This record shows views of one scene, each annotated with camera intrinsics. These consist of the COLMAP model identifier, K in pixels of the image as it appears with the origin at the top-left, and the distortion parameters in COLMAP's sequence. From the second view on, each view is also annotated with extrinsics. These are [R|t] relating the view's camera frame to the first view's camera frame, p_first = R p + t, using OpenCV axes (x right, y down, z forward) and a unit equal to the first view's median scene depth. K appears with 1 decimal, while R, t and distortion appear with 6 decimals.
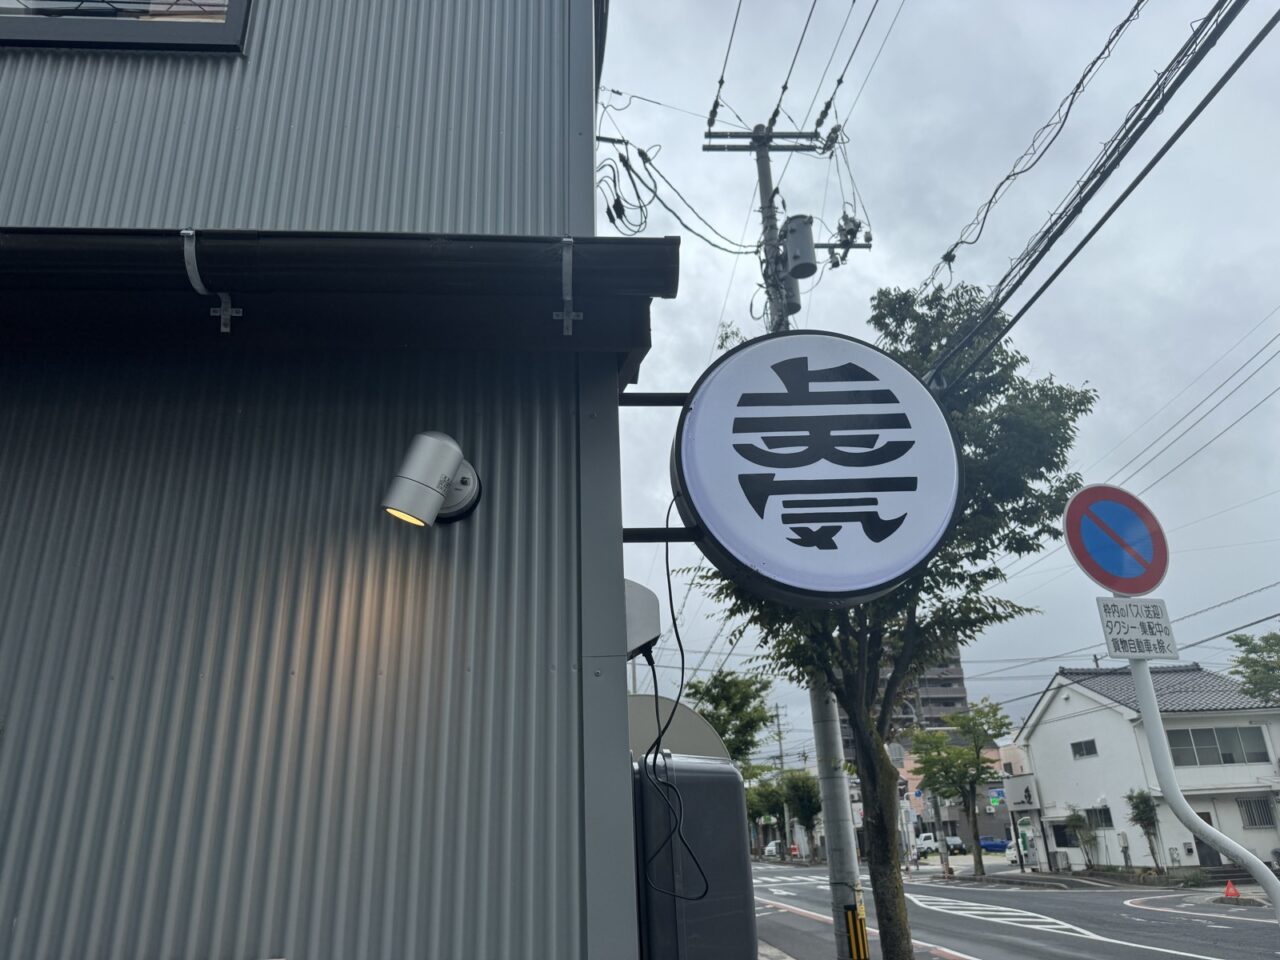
lens RADIAL K [[894.4, 0, 621.4], [0, 894.4, 479.9], [0, 0, 1]] dist [0.045223, -0.000688]
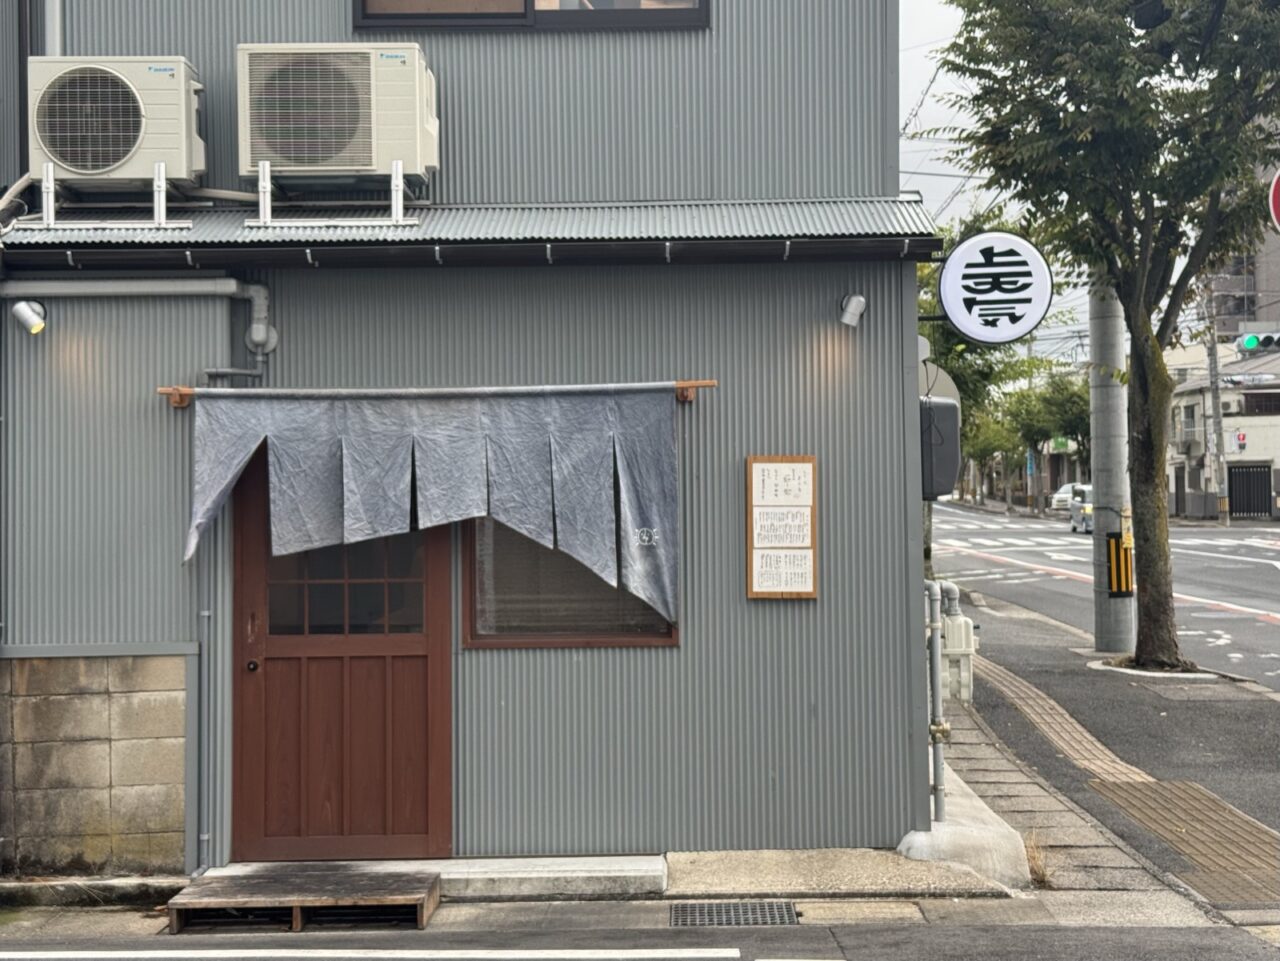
lens RADIAL K [[1838.6, 0, 639.3], [0, 1838.6, 480.0], [0, 0, 1]] dist [-0.139267, 0.000000]
pose [[0.996913, 0.018475, -0.076305, -0.060096], [0.011354, 0.927772, 0.372975, -0.229997], [0.077685, -0.372690, 0.924699, -0.640429]]
